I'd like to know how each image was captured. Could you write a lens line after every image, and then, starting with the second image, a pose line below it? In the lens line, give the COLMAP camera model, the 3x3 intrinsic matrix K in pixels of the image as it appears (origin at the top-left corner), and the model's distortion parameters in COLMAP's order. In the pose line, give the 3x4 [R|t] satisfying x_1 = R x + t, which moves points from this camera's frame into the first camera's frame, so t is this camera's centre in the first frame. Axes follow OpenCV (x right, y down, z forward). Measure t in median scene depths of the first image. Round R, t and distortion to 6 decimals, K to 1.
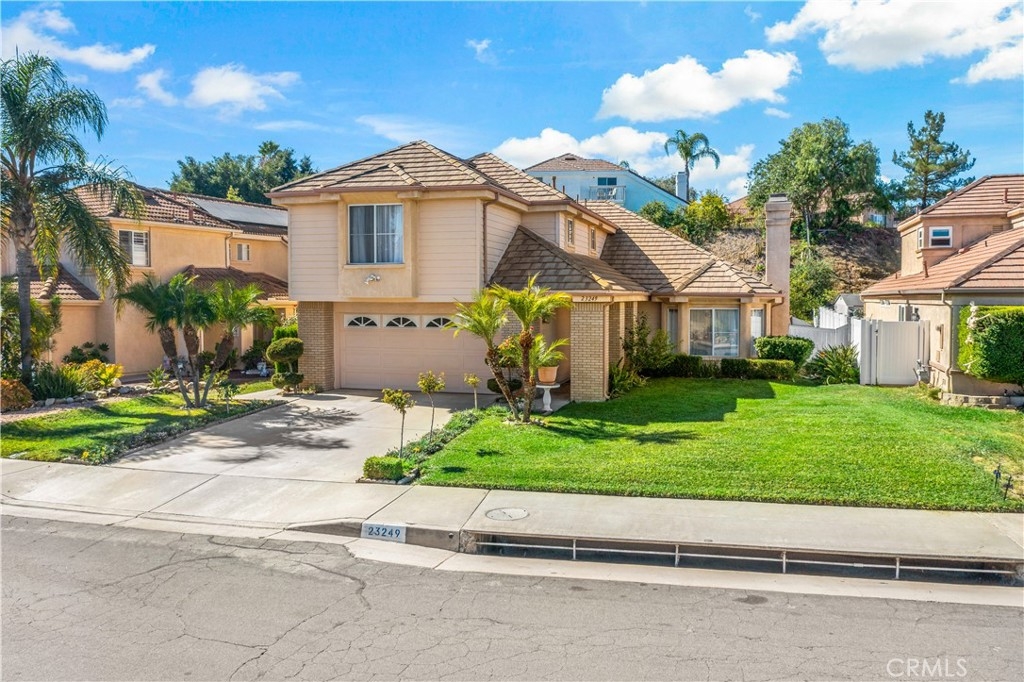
lens RADIAL K [[813.7, 0, 530.6], [0, 813.7, 340.1], [0, 0, 1]] dist [-0.012208, 0.001650]
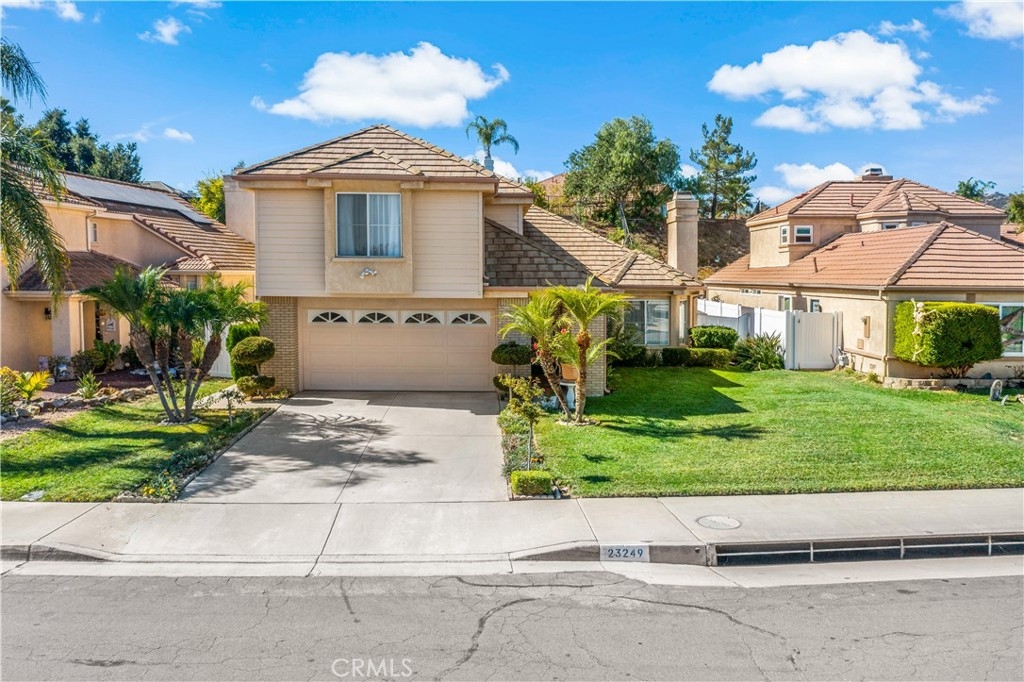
lens RADIAL K [[812.5, 0, 510.9], [0, 812.5, 318.7], [0, 0, 1]] dist [-0.013592, 0.001812]
pose [[0.951923, -0.010419, 0.306160, -0.324345], [0.009431, 0.999944, 0.004706, -0.026208], [-0.306192, -0.001592, 0.951968, 0.065793]]
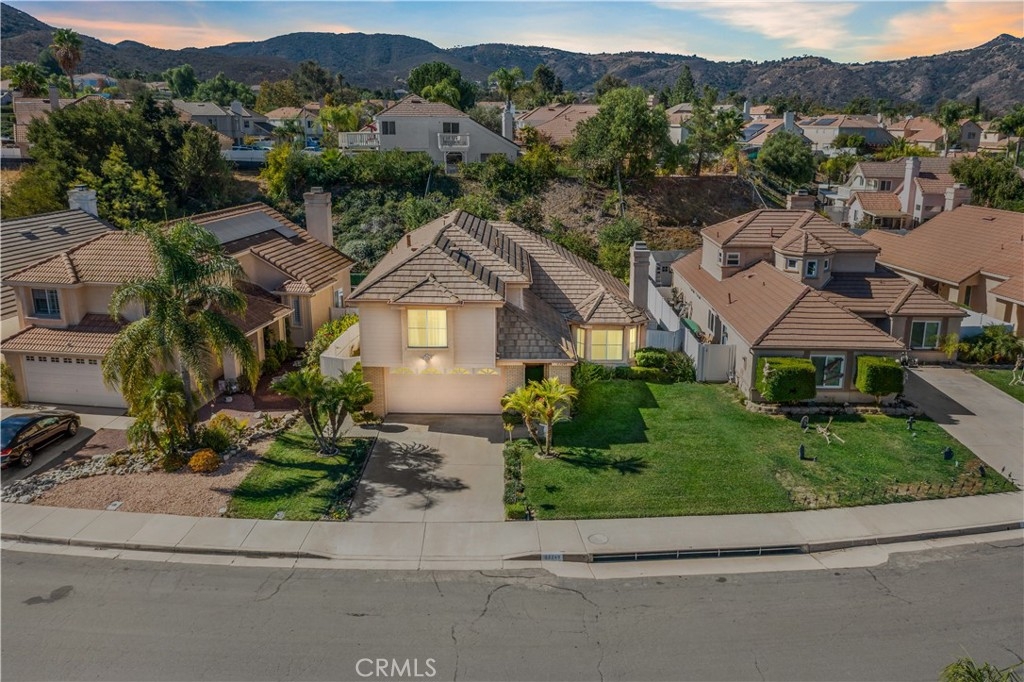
lens RADIAL K [[812.5, 0, 510.9], [0, 812.5, 318.7], [0, 0, 1]] dist [-0.013592, 0.001812]
pose [[0.961374, -0.064682, 0.267538, -0.455654], [0.010701, 0.980044, 0.198491, -0.459963], [-0.275038, -0.187962, 0.942881, -0.514612]]
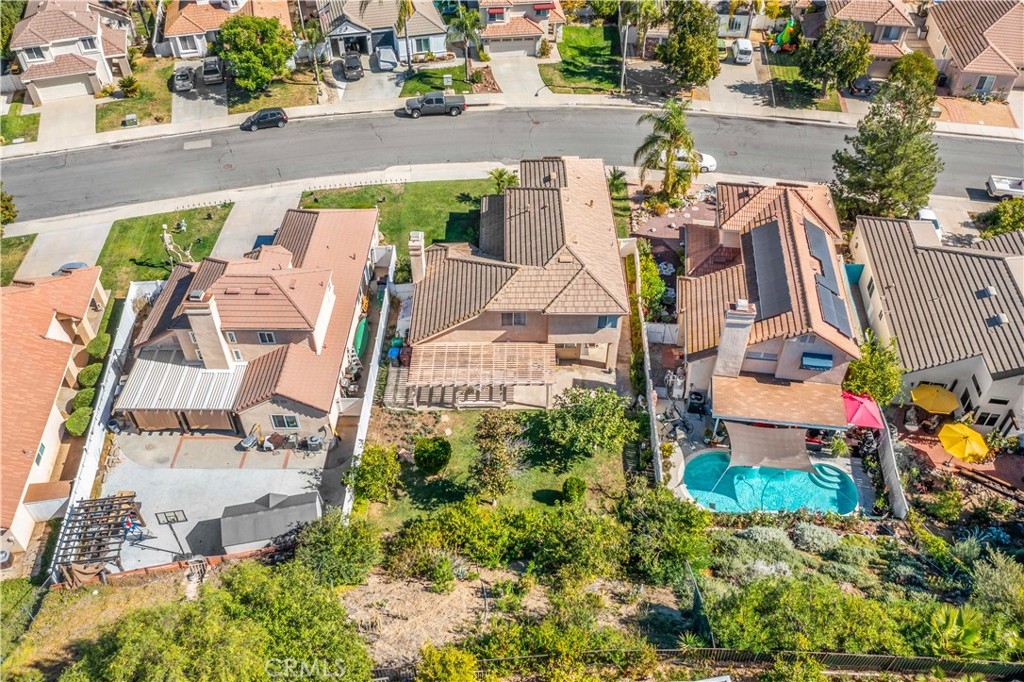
lens RADIAL K [[812.5, 0, 510.9], [0, 812.5, 318.7], [0, 0, 1]] dist [-0.013592, 0.001812]
pose [[-0.960178, 0.179192, -0.214354, 0.739099], [-0.021900, 0.716595, 0.697145, -1.866544], [0.278528, 0.674078, -0.684135, 3.407279]]
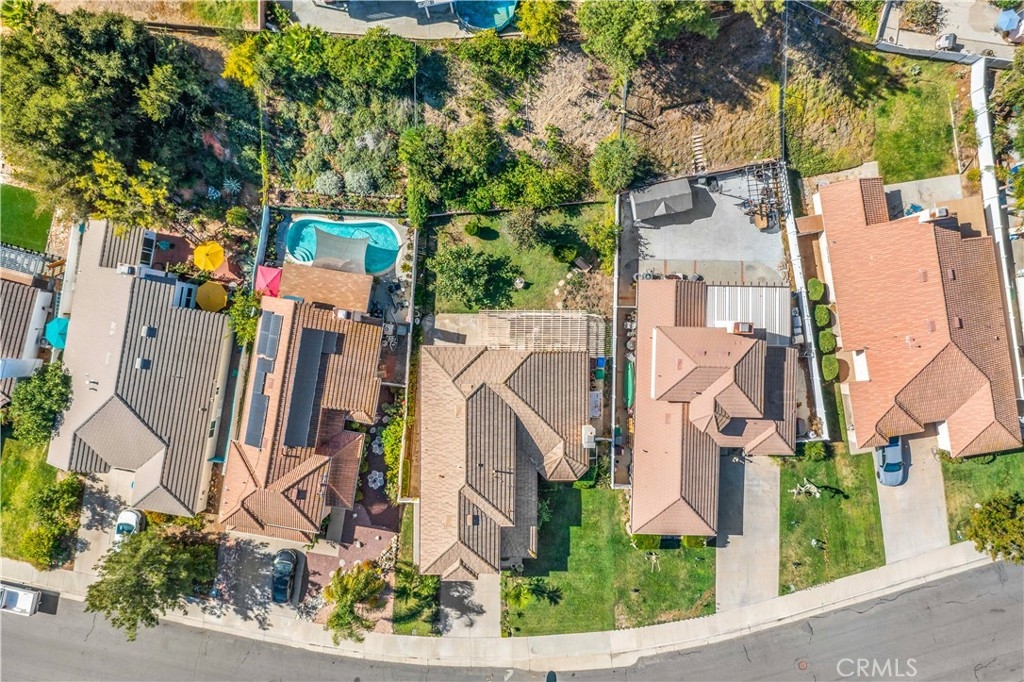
lens RADIAL K [[812.5, 0, 510.9], [0, 812.5, 318.7], [0, 0, 1]] dist [-0.013592, 0.001812]
pose [[0.963465, -0.266824, -0.023244, 0.335960], [0.035333, 0.040596, 0.998551, -3.332428], [-0.265494, -0.962890, 0.048540, 1.755231]]
